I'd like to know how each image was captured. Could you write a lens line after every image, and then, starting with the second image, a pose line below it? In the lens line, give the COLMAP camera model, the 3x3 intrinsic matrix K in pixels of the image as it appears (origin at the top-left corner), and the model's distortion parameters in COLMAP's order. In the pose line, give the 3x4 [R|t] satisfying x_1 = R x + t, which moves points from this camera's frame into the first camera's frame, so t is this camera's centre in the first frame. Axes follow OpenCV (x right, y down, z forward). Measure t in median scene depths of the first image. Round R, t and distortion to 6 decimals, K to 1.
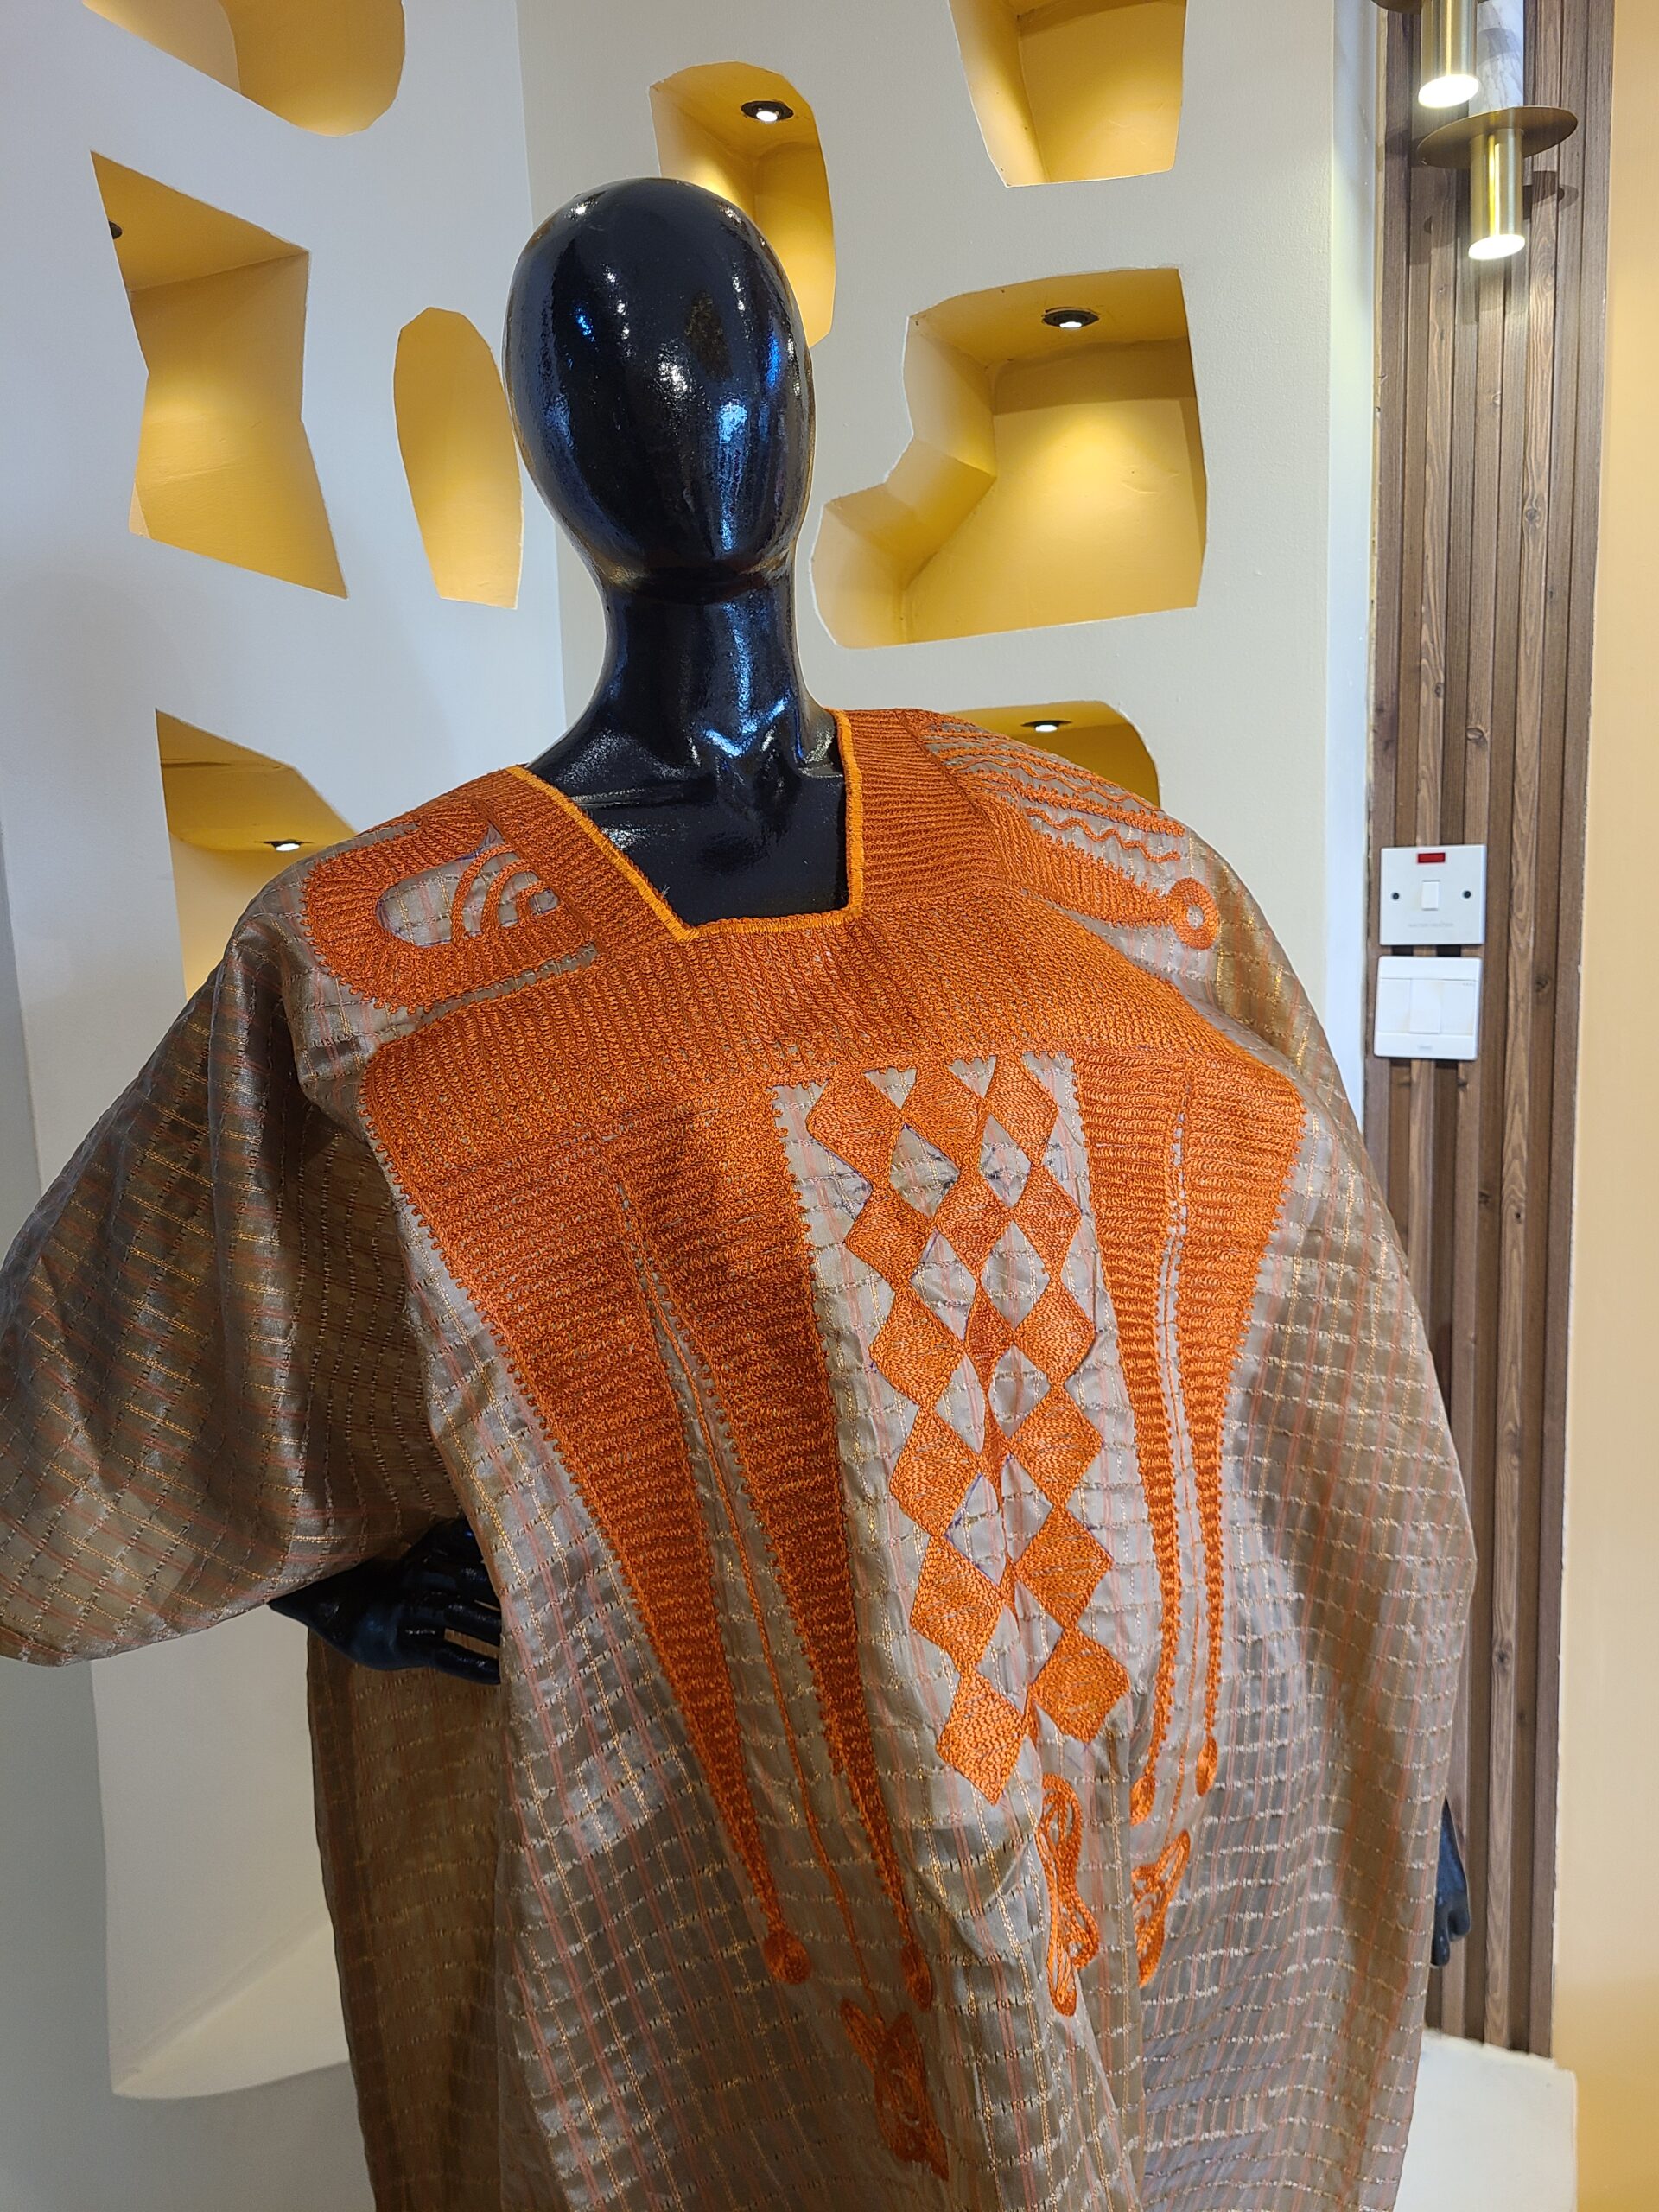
lens RADIAL K [[1711.4, 0, 862.7], [0, 1711.4, 1105.1], [0, 0, 1]] dist [0.052040, -0.051623]
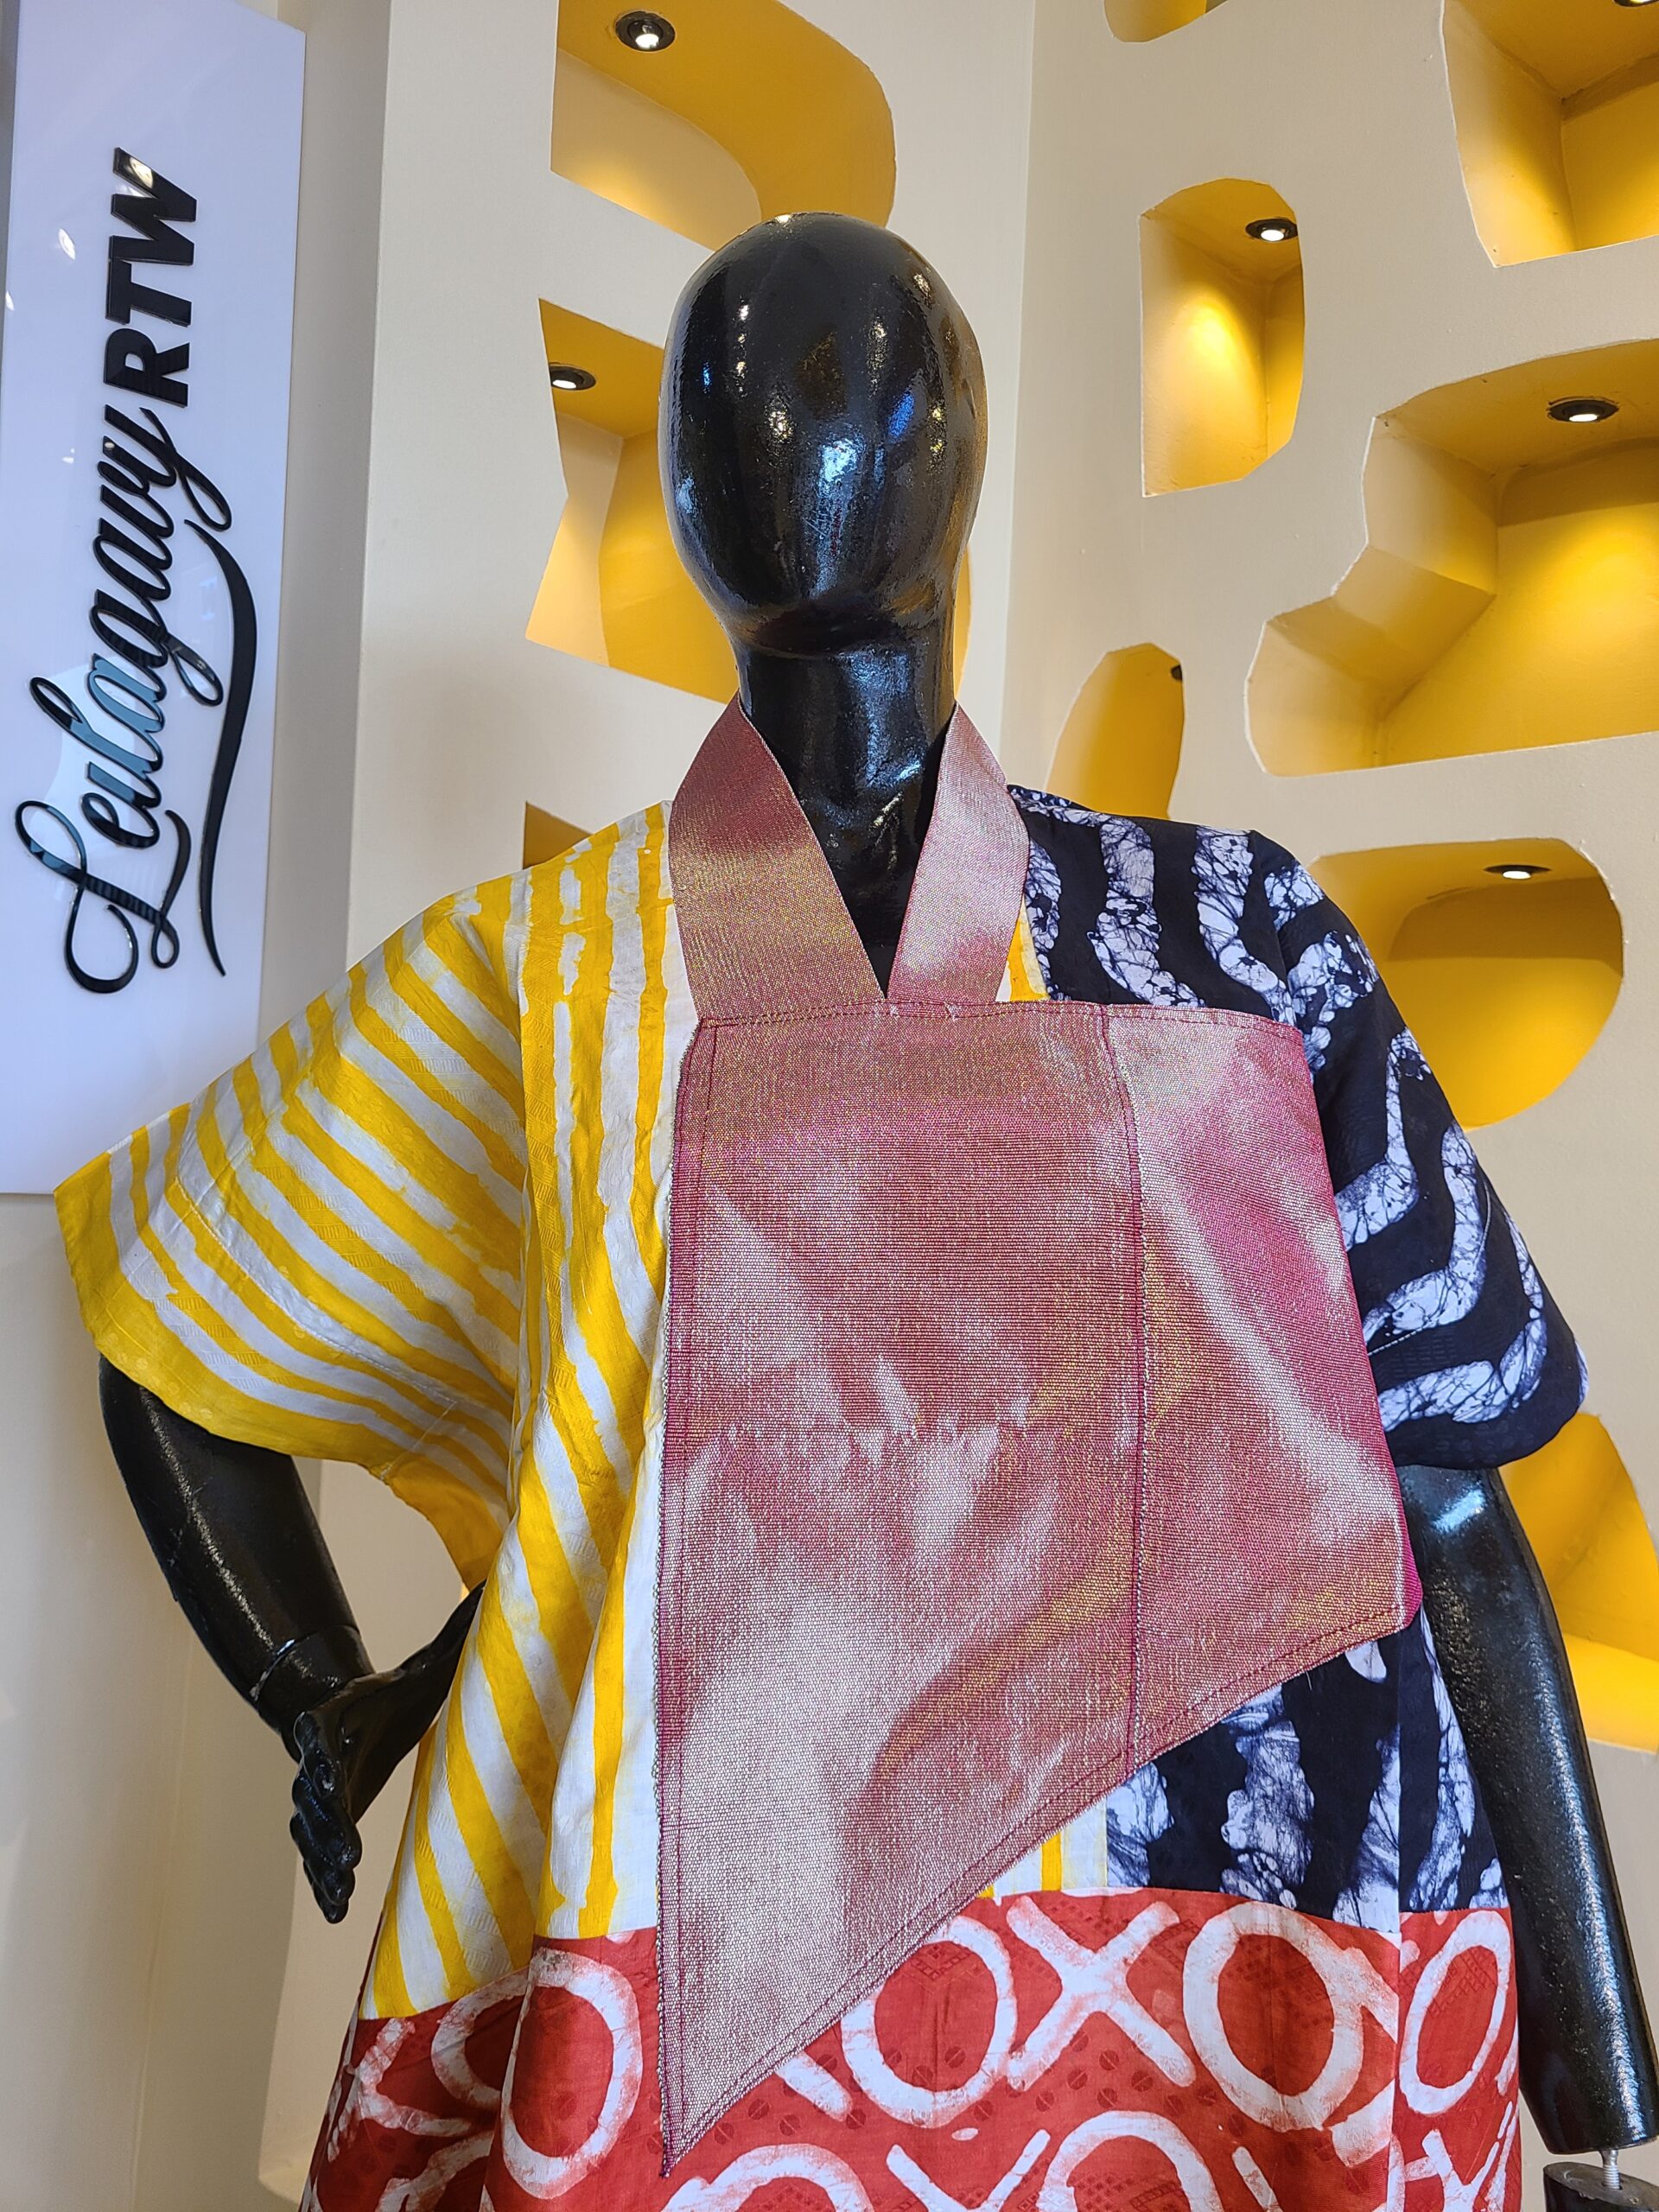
lens RADIAL K [[1711.4, 0, 838.0], [0, 1711.4, 1067.7], [0, 0, 1]] dist [0.052040, -0.051623]
pose [[0.913530, 0.090094, -0.396668, 0.159223], [-0.138424, 0.985817, -0.094885, 0.001009], [0.382494, 0.141589, 0.913045, 0.120150]]
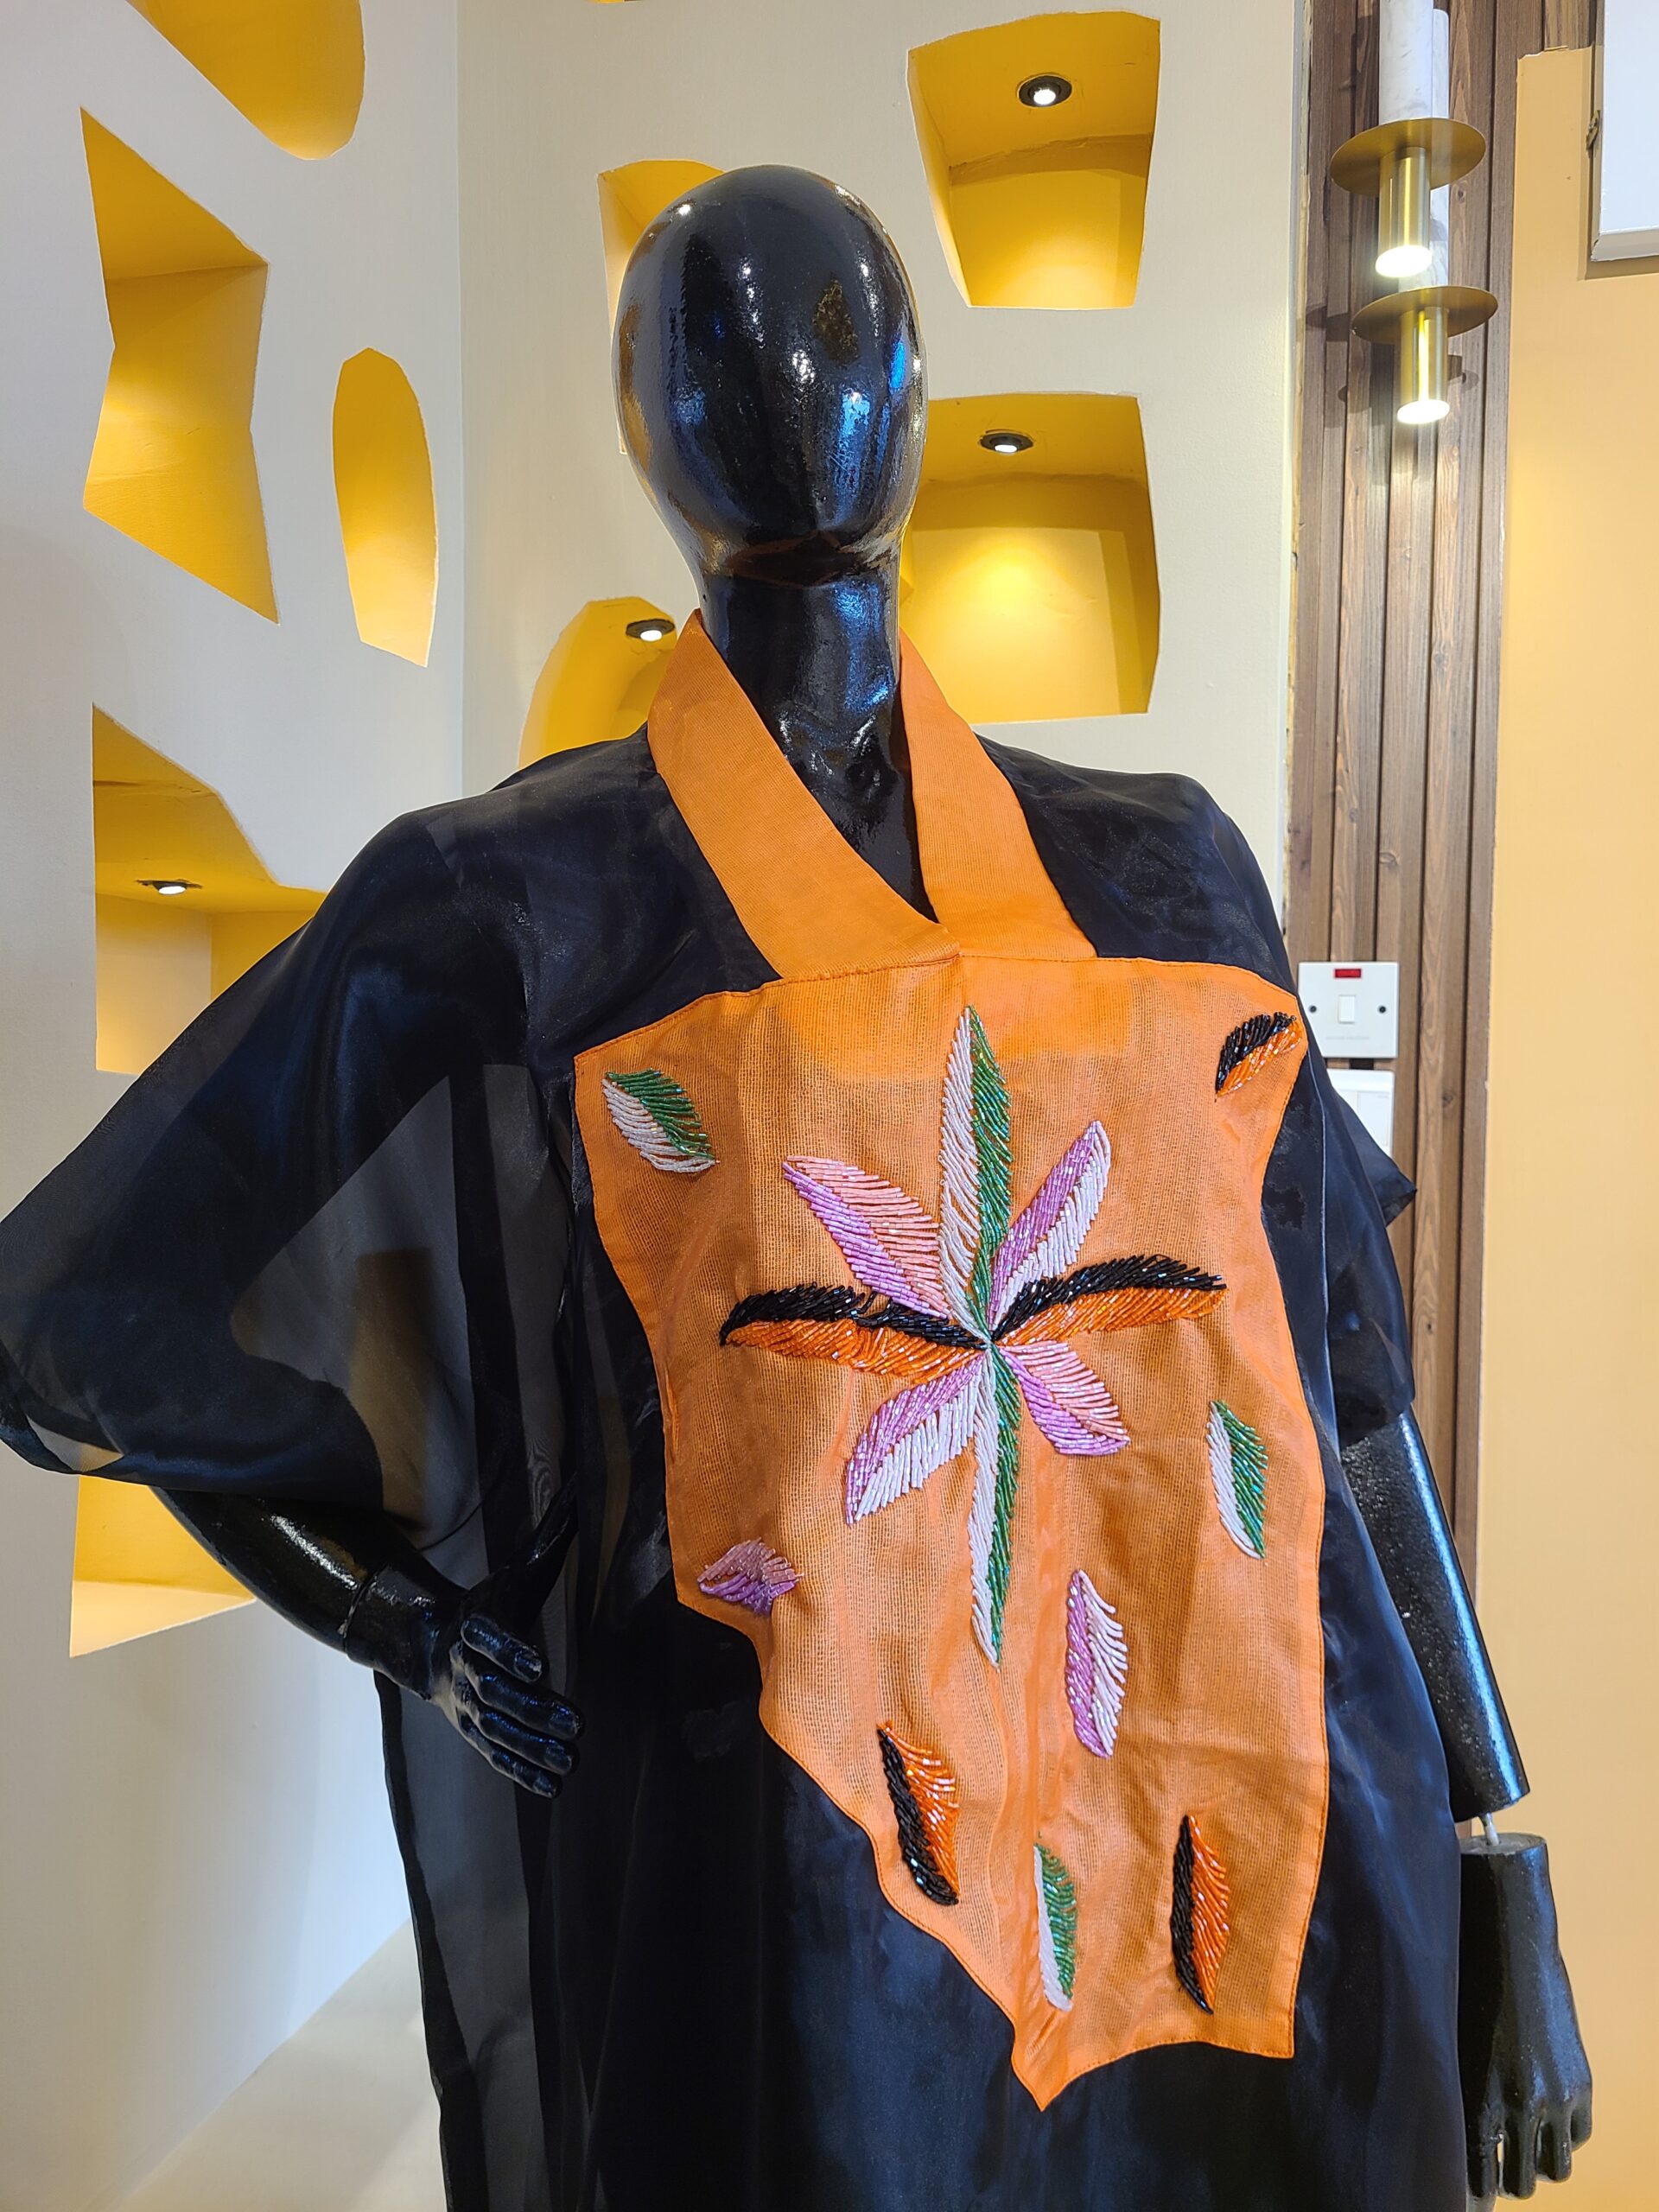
lens RADIAL K [[1711.4, 0, 853.5], [0, 1711.4, 1068.2], [0, 0, 1]] dist [0.052040, -0.051623]
pose [[0.978577, 0.045171, 0.200864, -0.164369], [-0.019785, 0.991752, -0.126637, 0.049212], [-0.204927, 0.119950, 0.971399, 0.067823]]
